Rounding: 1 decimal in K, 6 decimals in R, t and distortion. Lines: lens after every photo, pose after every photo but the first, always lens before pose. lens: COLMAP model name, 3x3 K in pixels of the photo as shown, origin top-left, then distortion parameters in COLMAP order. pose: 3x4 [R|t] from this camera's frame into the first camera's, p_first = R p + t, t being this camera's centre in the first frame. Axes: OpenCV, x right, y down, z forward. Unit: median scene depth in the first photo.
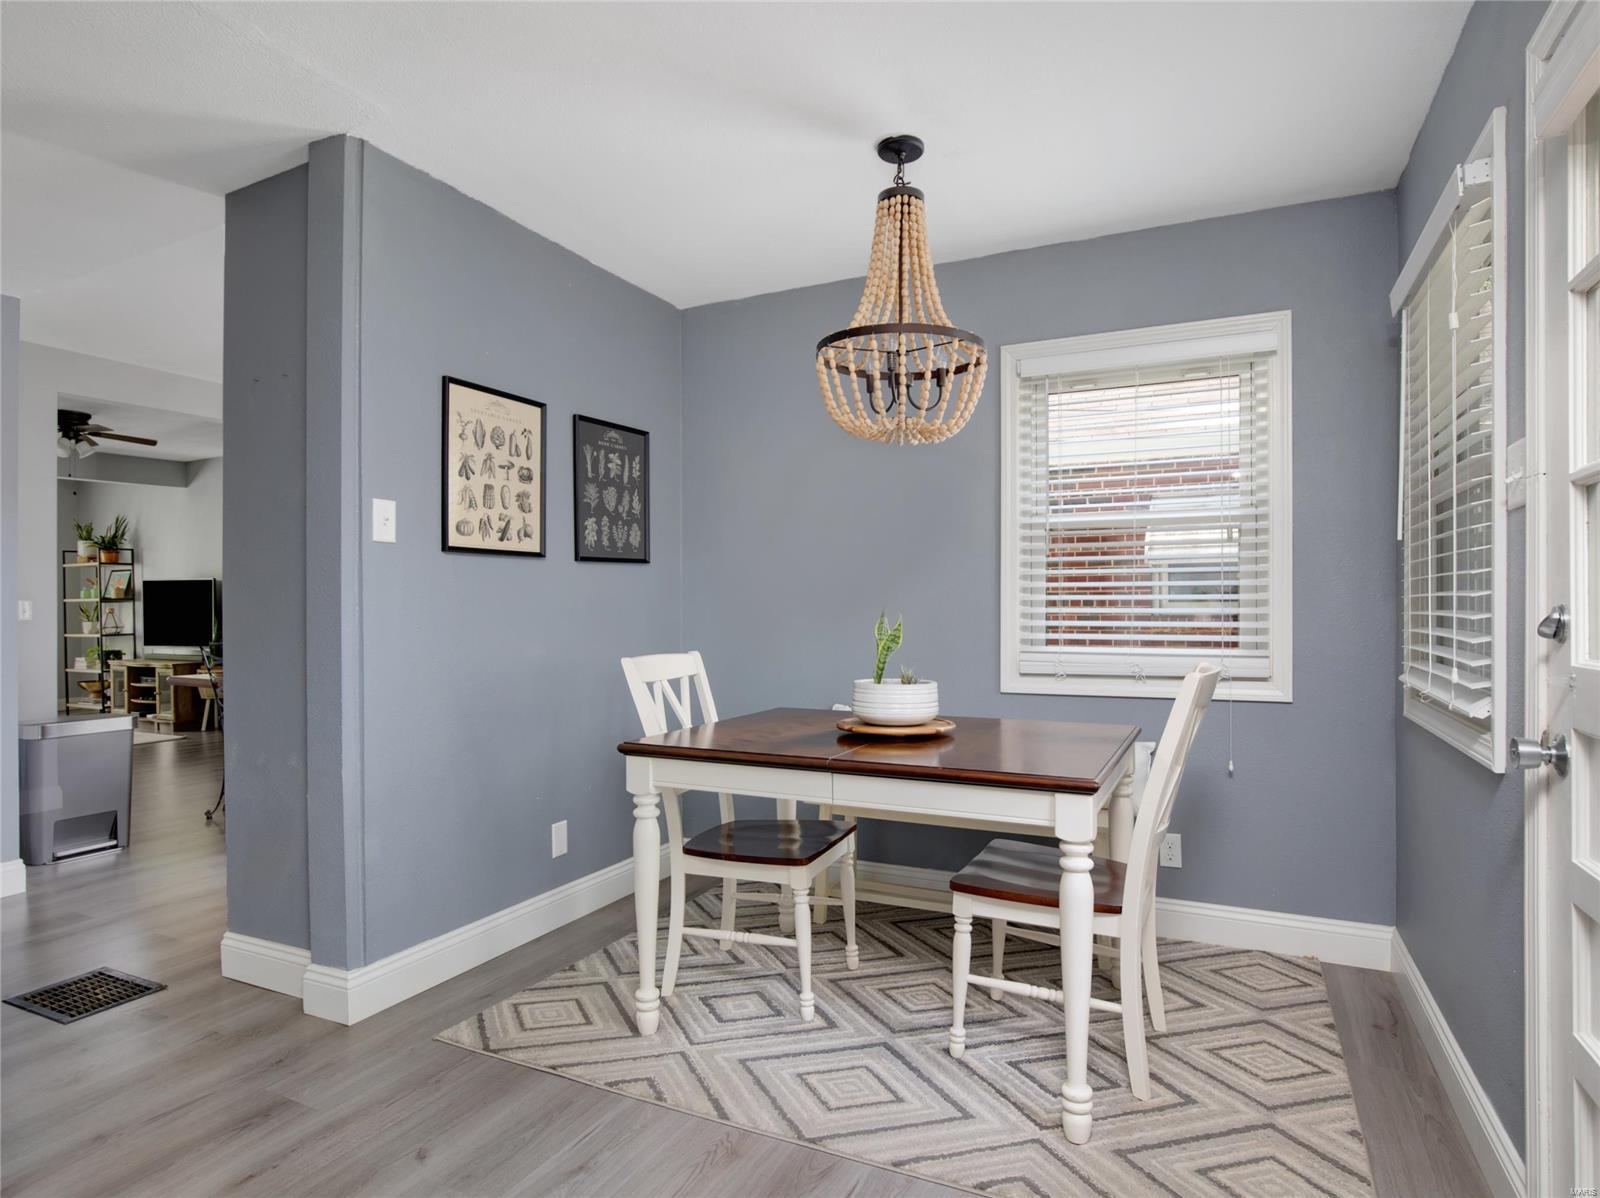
lens RADIAL K [[870.8, 0, 804.2], [0, 870.8, 613.4], [0, 0, 1]] dist [-0.033831, 0.005414]
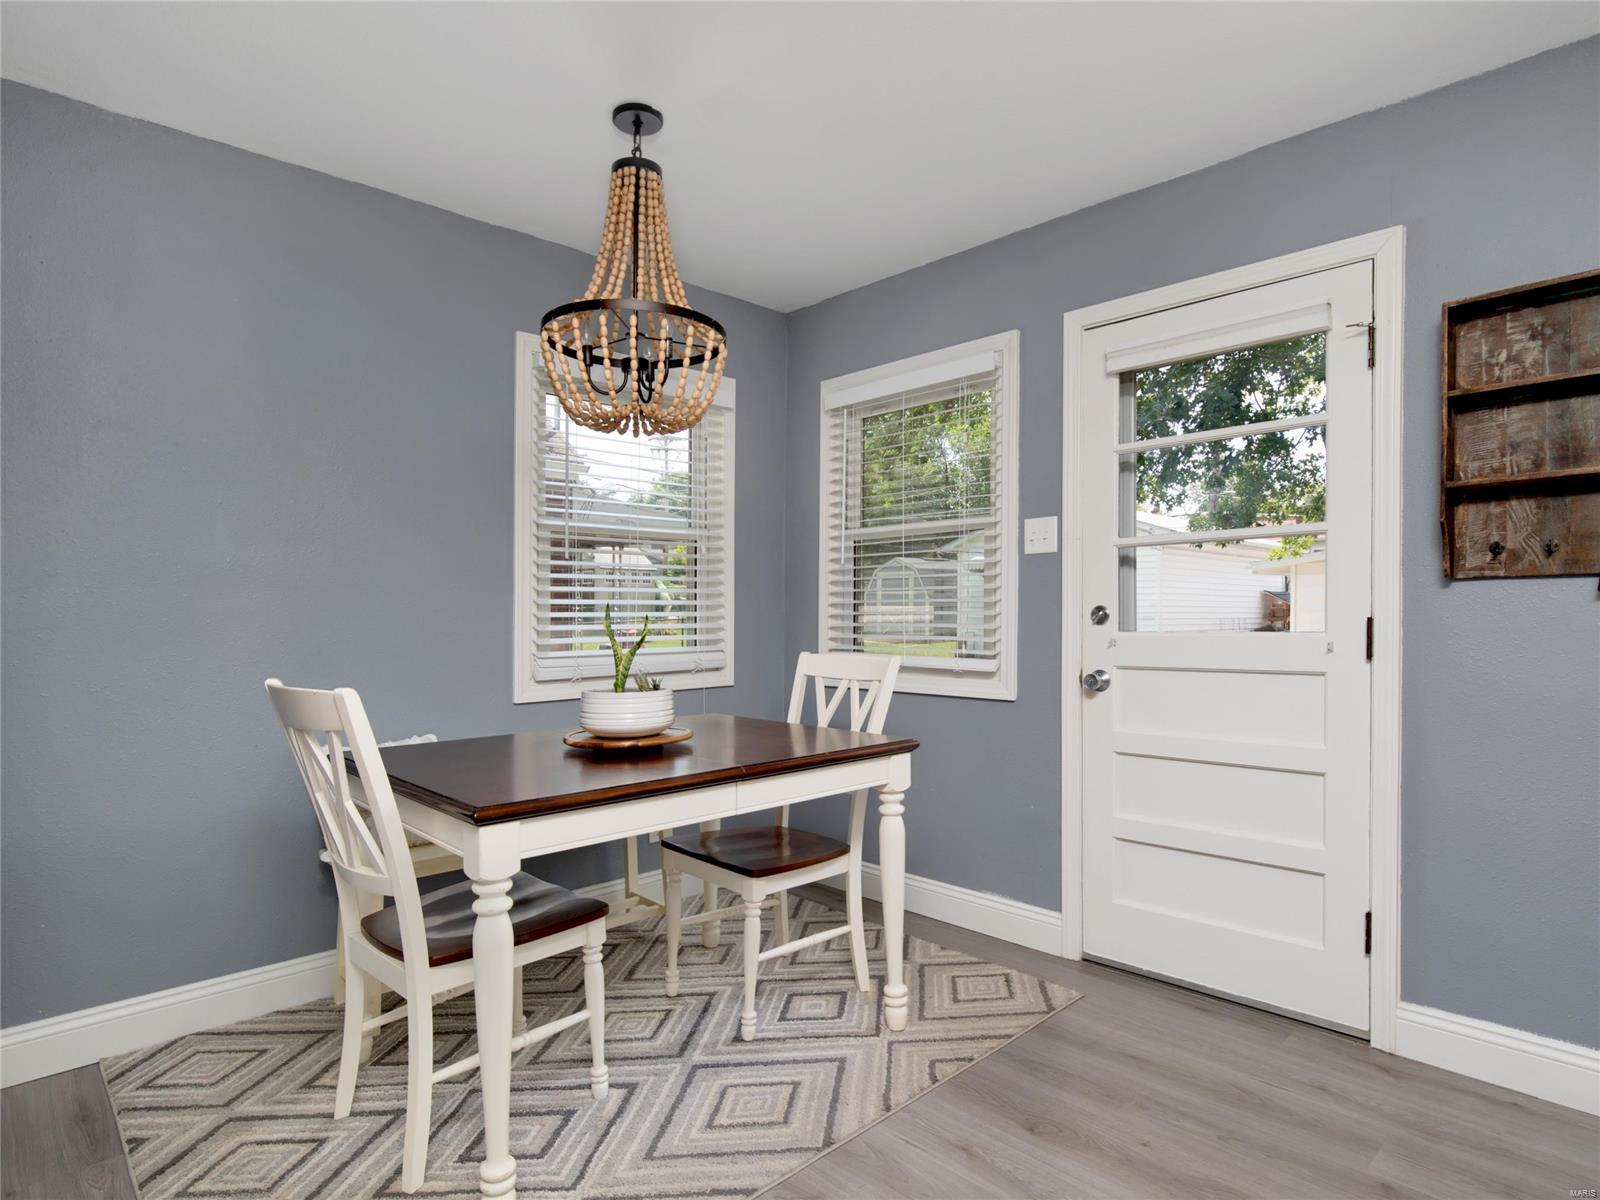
lens RADIAL K [[870.8, 0, 826.7], [0, 870.8, 622.0], [0, 0, 1]] dist [-0.033831, 0.005414]
pose [[0.352761, -0.007783, 0.935681, -0.772105], [0.015475, 0.999877, 0.002483, 0.010823], [-0.935585, 0.013603, 0.352838, 0.548969]]
